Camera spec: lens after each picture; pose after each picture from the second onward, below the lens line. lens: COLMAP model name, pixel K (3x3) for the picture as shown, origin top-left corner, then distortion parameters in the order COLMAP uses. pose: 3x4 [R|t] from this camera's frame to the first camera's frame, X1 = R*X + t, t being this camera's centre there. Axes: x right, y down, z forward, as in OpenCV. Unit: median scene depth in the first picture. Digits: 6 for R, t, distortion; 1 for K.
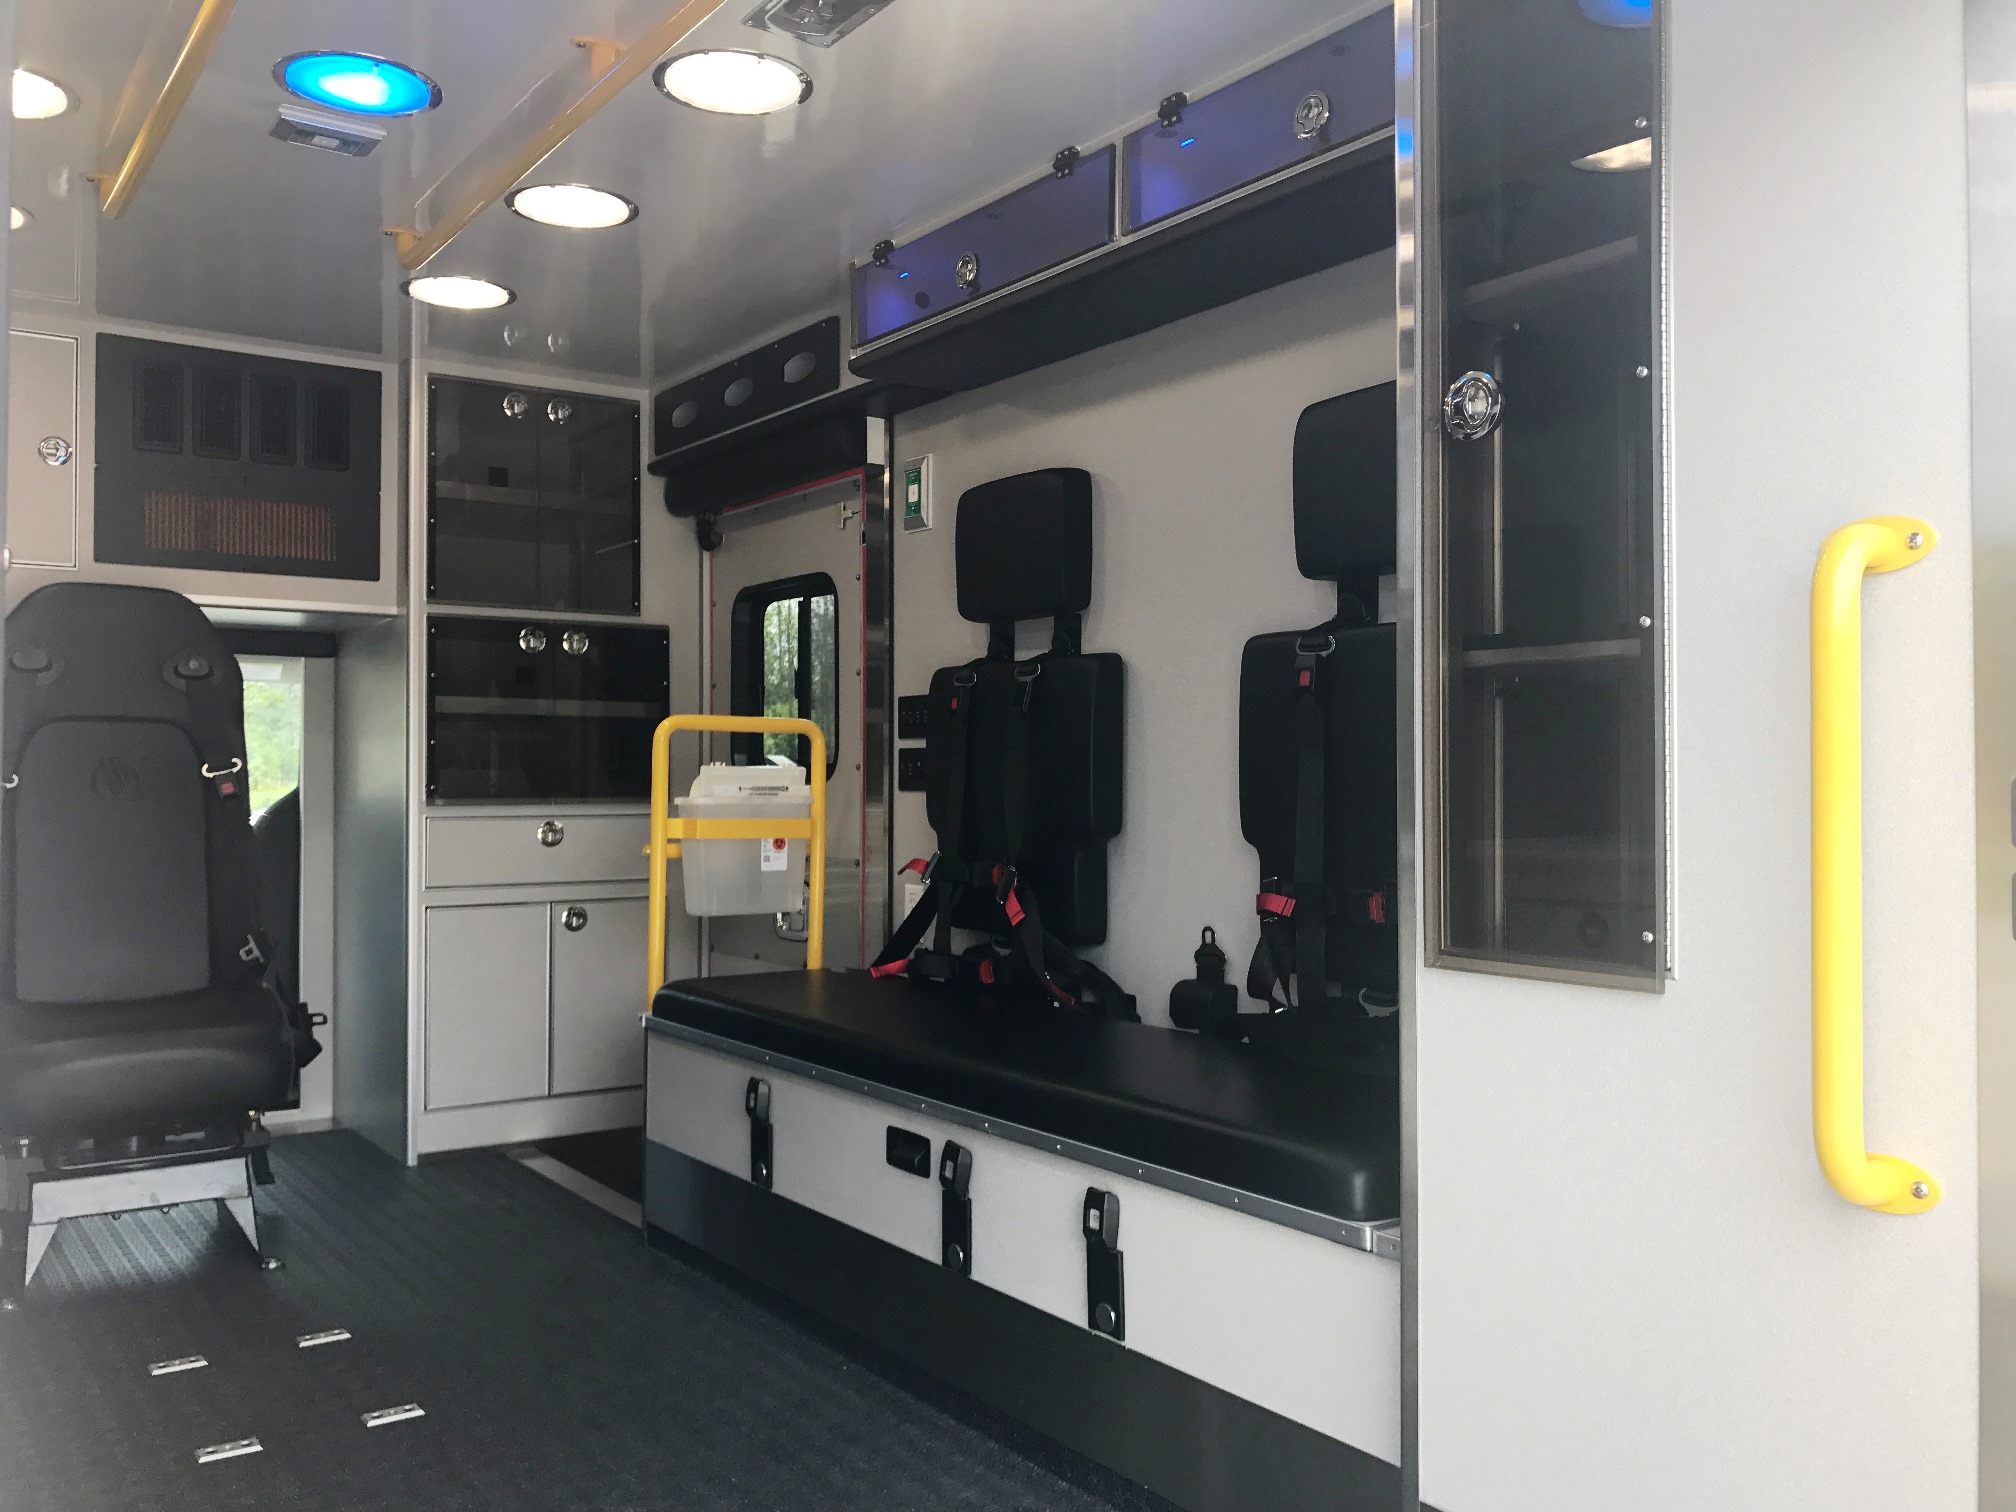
lens RADIAL K [[1662.2, 0, 1008.0], [0, 1662.2, 756.0], [0, 0, 1]] dist [0.072170, -0.101453]
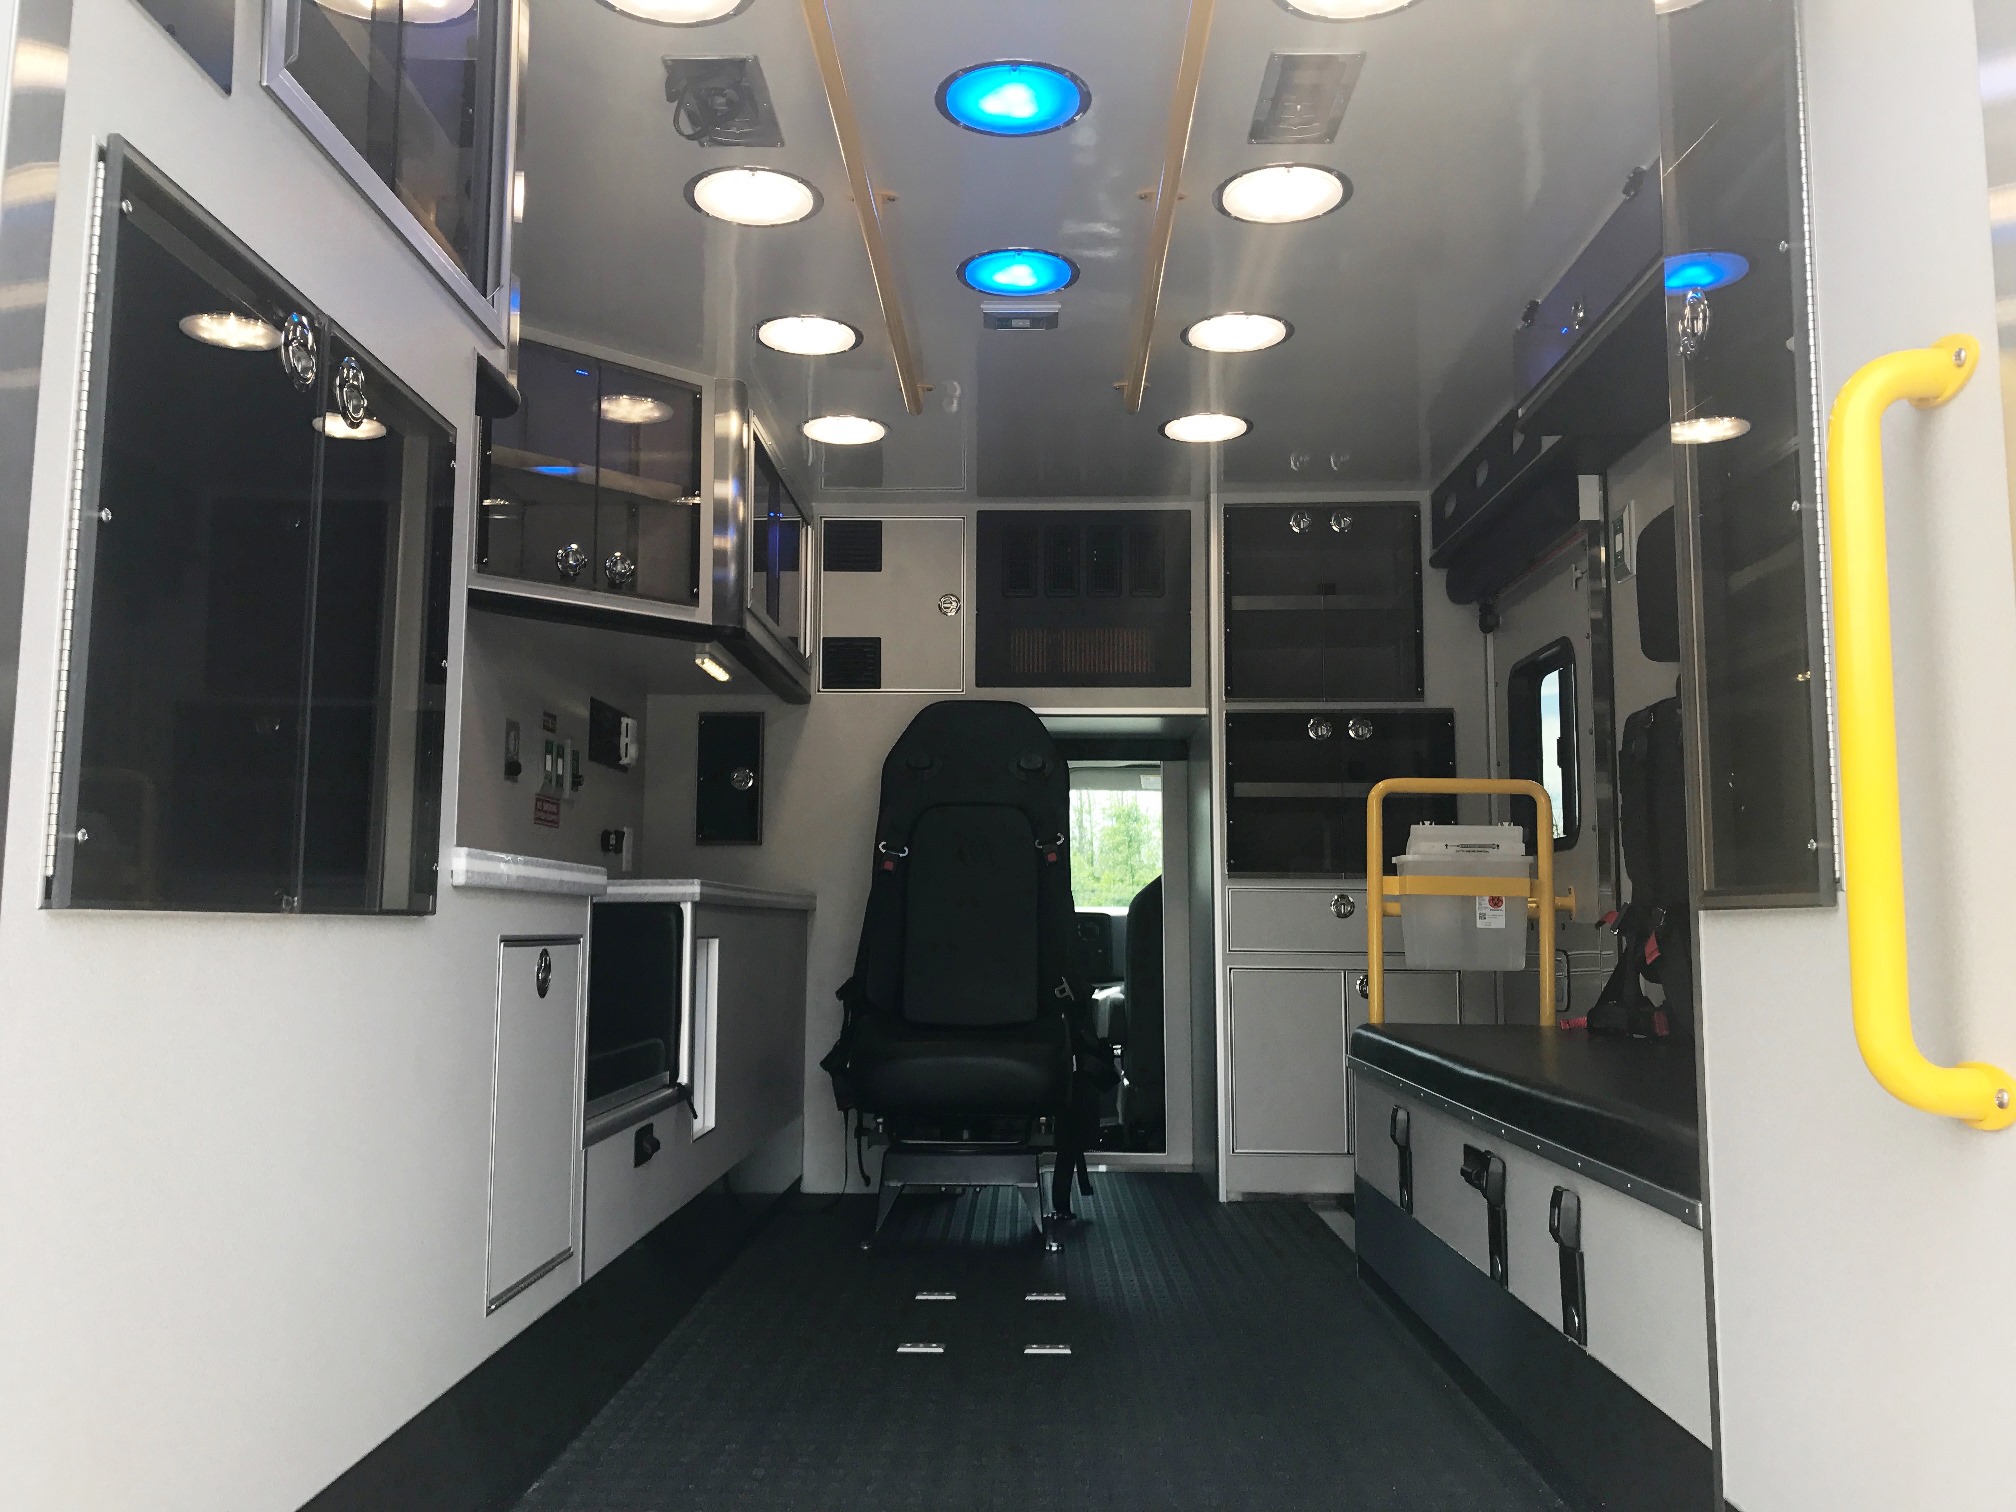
lens RADIAL K [[1643.4, 0, 1008.0], [0, 1643.4, 756.0], [0, 0, 1]] dist [0.191621, -0.625155]
pose [[0.806777, -0.059202, -0.587883, 0.206630], [0.006628, 0.995812, -0.091185, 0.050659], [0.590819, 0.069669, 0.803790, 0.004978]]
